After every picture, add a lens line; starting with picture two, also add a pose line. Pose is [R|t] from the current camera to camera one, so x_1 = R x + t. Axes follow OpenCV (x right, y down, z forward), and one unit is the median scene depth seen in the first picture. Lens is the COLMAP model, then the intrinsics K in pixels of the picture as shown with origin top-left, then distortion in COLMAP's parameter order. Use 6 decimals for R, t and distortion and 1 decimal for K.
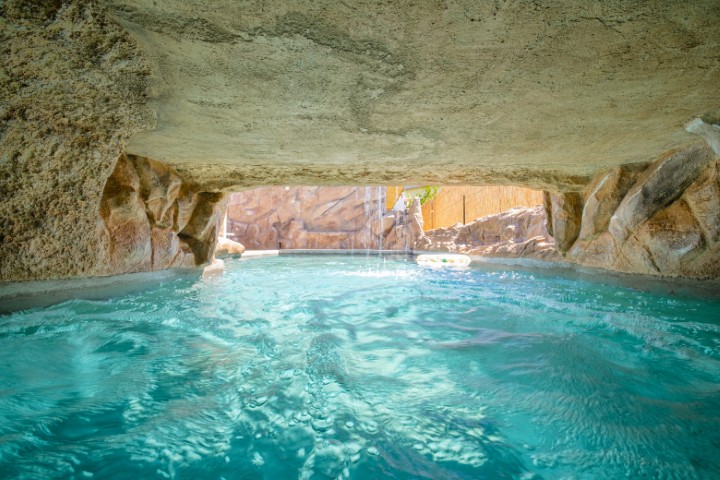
lens RADIAL K [[313.6, 0, 359.2], [0, 313.6, 236.2], [0, 0, 1]] dist [0.008489, -0.009163]
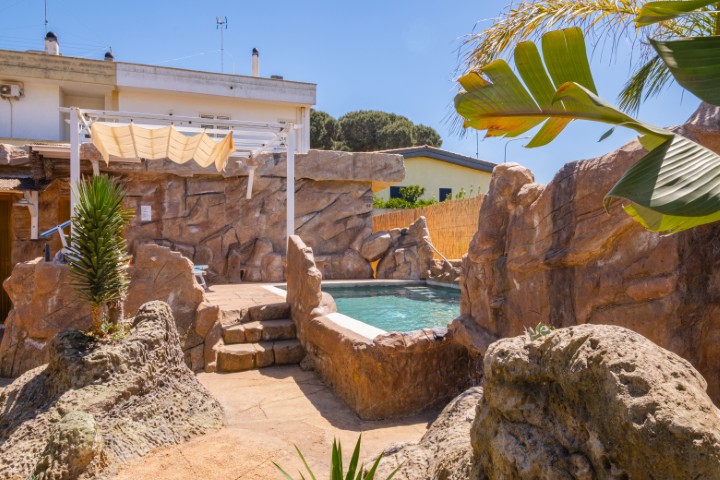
lens RADIAL K [[518.3, 0, 358.0], [0, 518.3, 239.1], [0, 0, 1]] dist [0.000087, 0.010811]
pose [[0.937846, -0.007282, 0.346975, -0.418867], [-0.003986, 0.999488, 0.031749, -0.094878], [-0.347029, -0.031159, 0.937337, -0.236552]]
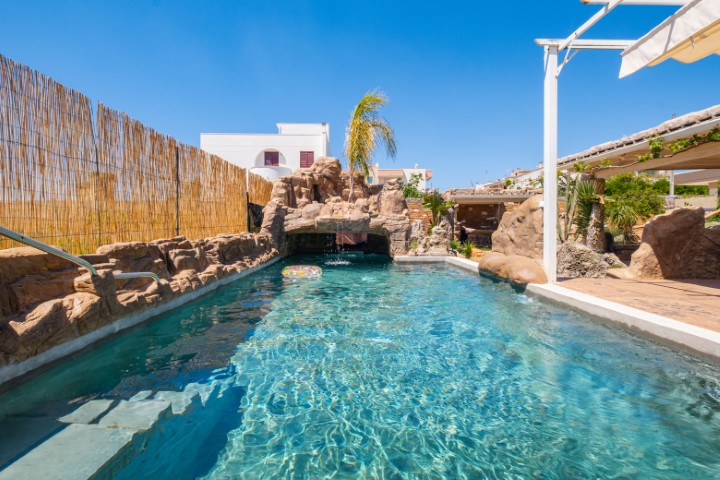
lens RADIAL K [[327.0, 0, 360.3], [0, 327.0, 235.8], [0, 0, 1]] dist [-0.011323, -0.000262]
pose [[-0.999614, -0.002850, -0.027651, -0.012837], [-0.002678, 0.999977, -0.006269, -0.021887], [0.027668, -0.006192, -0.999598, 0.927356]]
